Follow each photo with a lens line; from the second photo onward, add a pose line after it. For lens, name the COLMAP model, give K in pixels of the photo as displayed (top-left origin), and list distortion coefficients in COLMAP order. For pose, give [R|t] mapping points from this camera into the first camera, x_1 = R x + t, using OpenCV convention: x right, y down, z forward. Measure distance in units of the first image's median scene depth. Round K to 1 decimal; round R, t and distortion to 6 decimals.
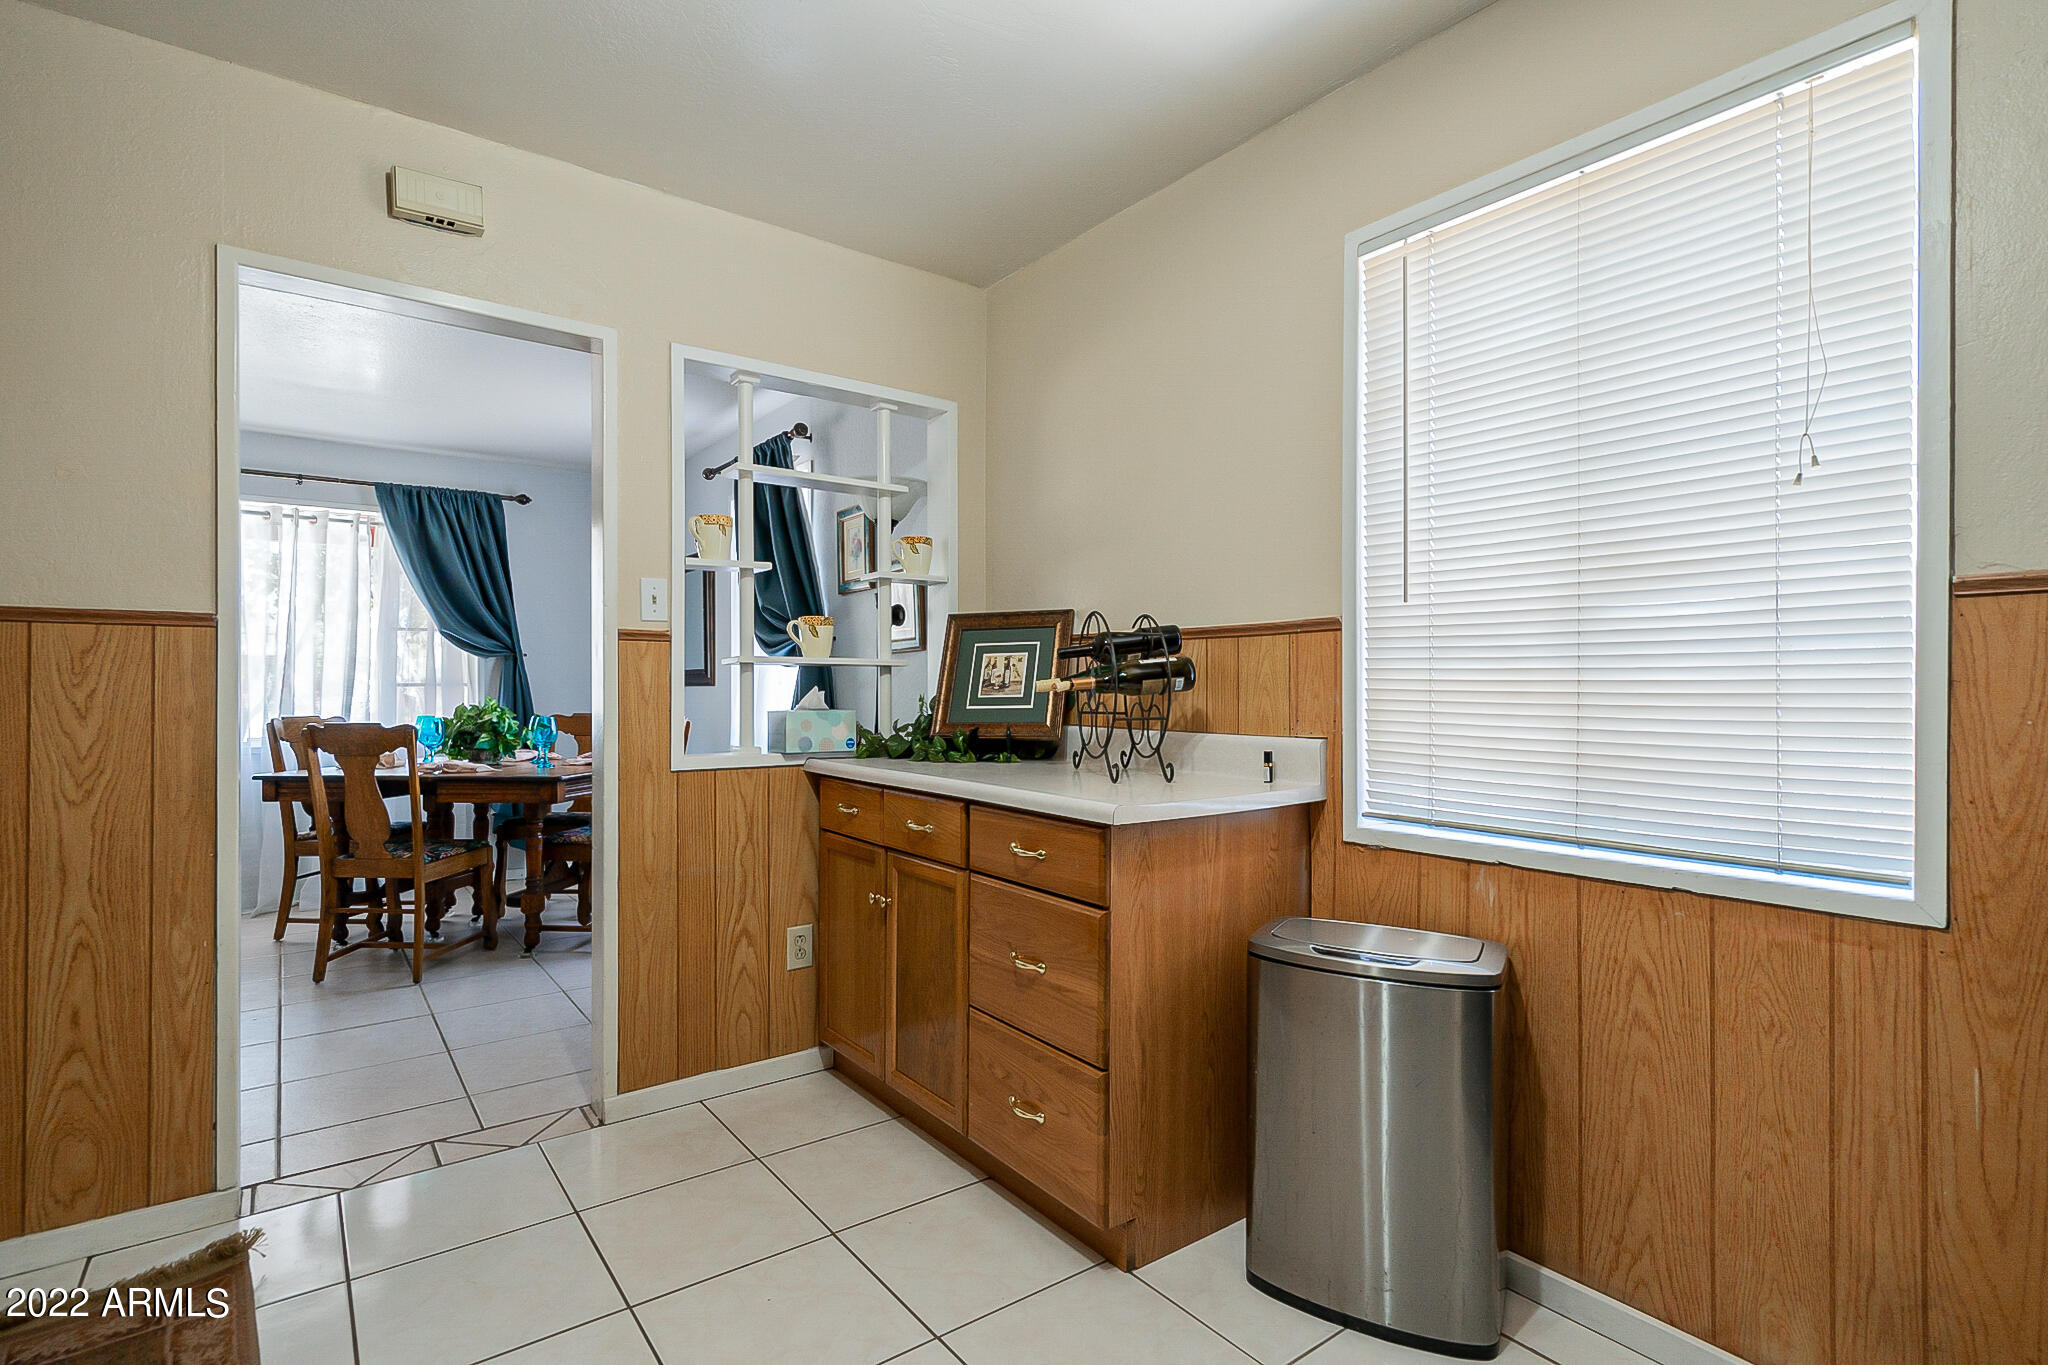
lens RADIAL K [[983.4, 0, 1021.1], [0, 983.4, 684.1], [0, 0, 1]] dist [-0.001361, 0.001434]
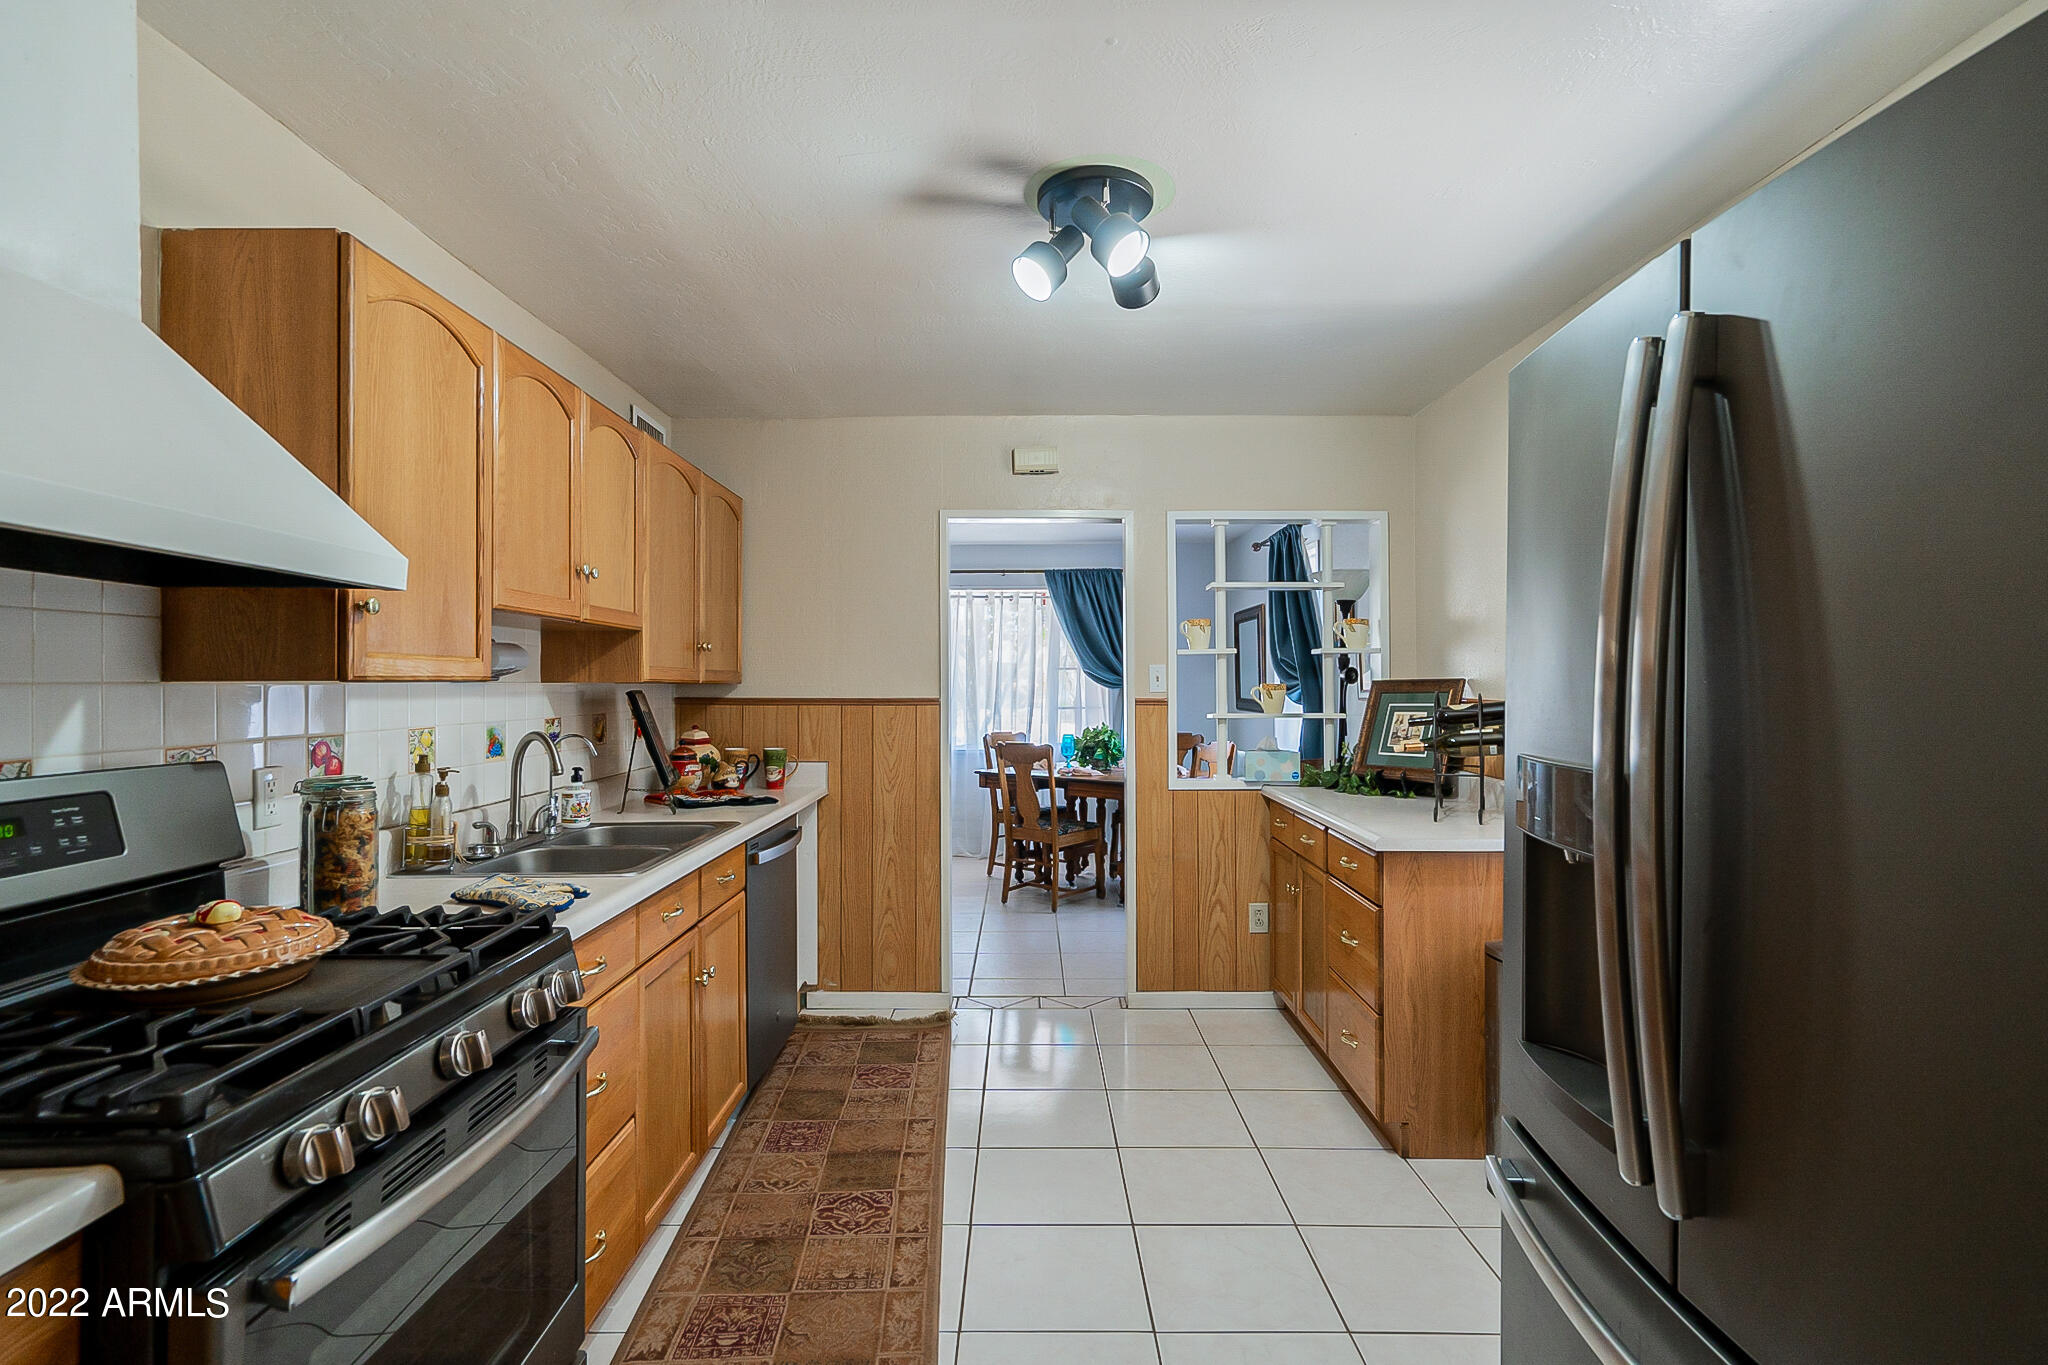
lens RADIAL K [[983.4, 0, 1009.2], [0, 983.4, 667.5], [0, 0, 1]] dist [-0.001361, 0.001434]
pose [[0.789965, -0.013519, -0.613003, 0.390725], [0.006441, 0.999885, -0.013750, -0.082381], [0.613119, 0.006914, 0.789961, -0.368473]]
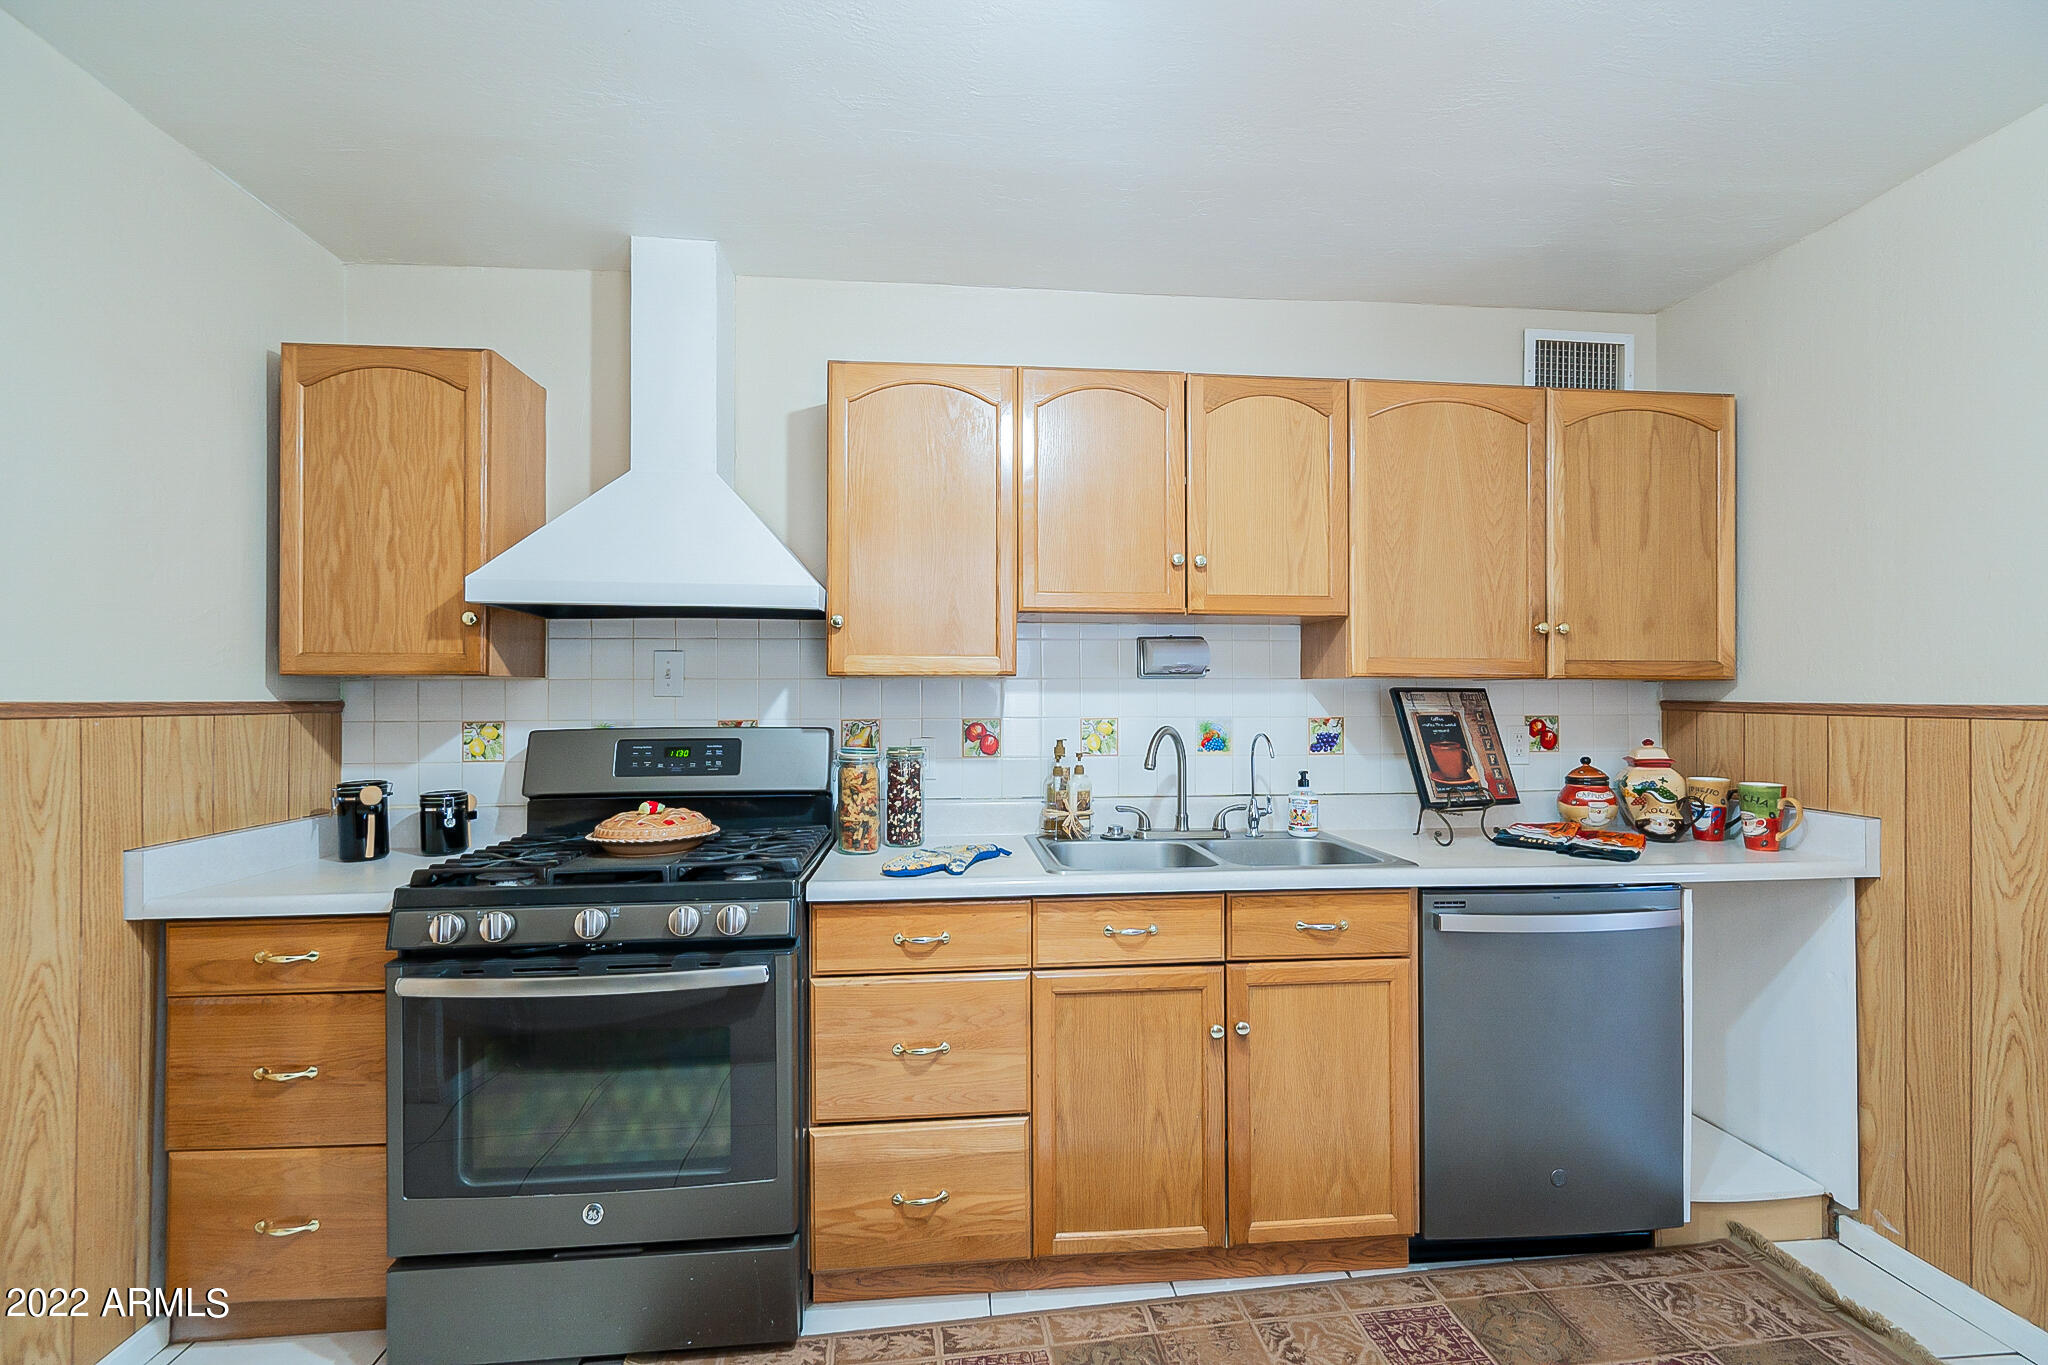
lens RADIAL K [[903.9, 0, 1021.1], [0, 903.9, 680.9], [0, 0, 1]] dist [-0.004932, -0.000851]
pose [[-0.530199, -0.015162, -0.847738, 0.274373], [0.002723, 0.999804, -0.019585, -0.063860], [0.847869, -0.012692, -0.530054, 0.464400]]
